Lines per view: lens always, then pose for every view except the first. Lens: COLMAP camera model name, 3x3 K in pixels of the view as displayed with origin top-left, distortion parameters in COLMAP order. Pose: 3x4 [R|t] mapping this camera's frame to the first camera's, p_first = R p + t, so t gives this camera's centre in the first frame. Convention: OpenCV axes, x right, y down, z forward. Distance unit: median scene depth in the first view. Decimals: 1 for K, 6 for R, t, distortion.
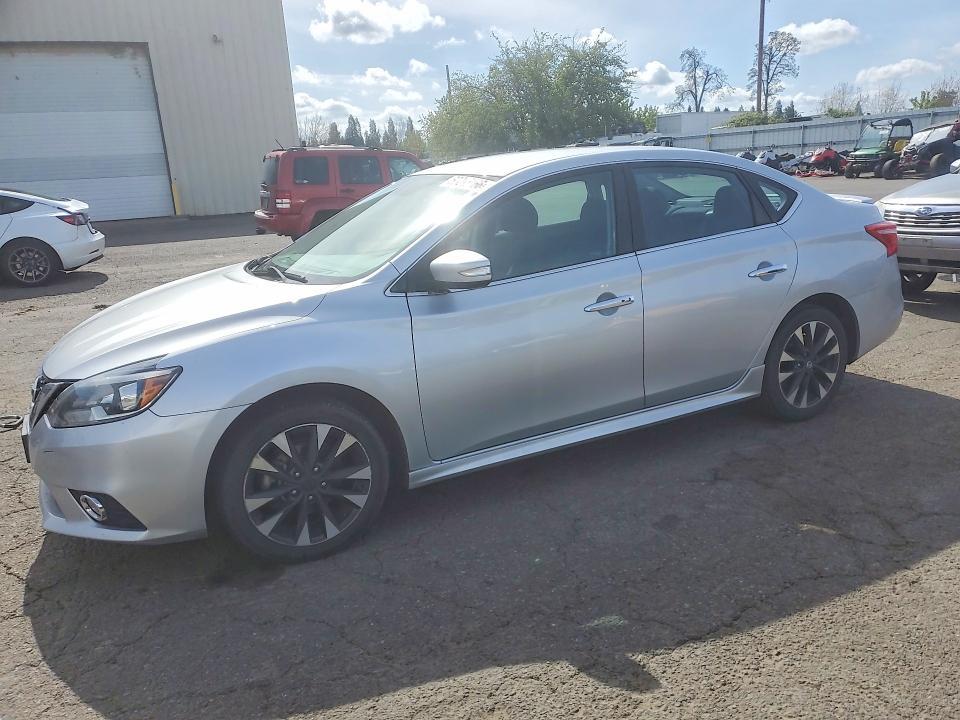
lens RADIAL K [[752.5, 0, 474.1], [0, 752.5, 362.7], [0, 0, 1]] dist [0.004430, 0.011621]
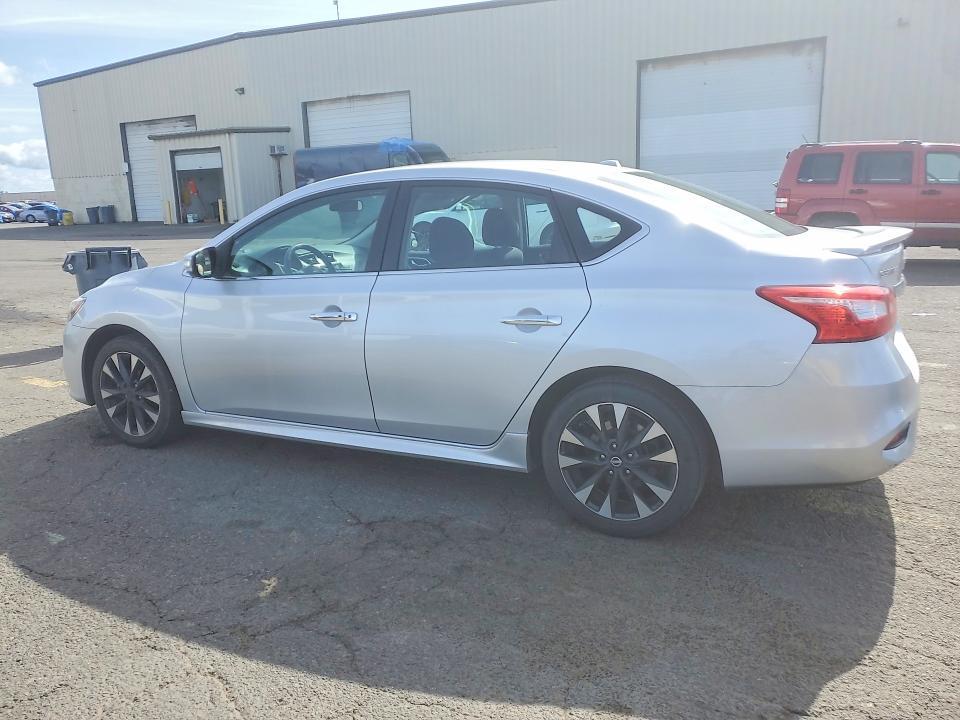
lens RADIAL K [[746.0, 0, 491.9], [0, 746.0, 341.0], [0, 0, 1]] dist [0.010910, 0.006167]
pose [[0.580503, 0.196727, -0.790136, 0.946725], [-0.205442, 0.974367, 0.091661, -0.156007], [0.787915, 0.109118, 0.606039, 0.470109]]
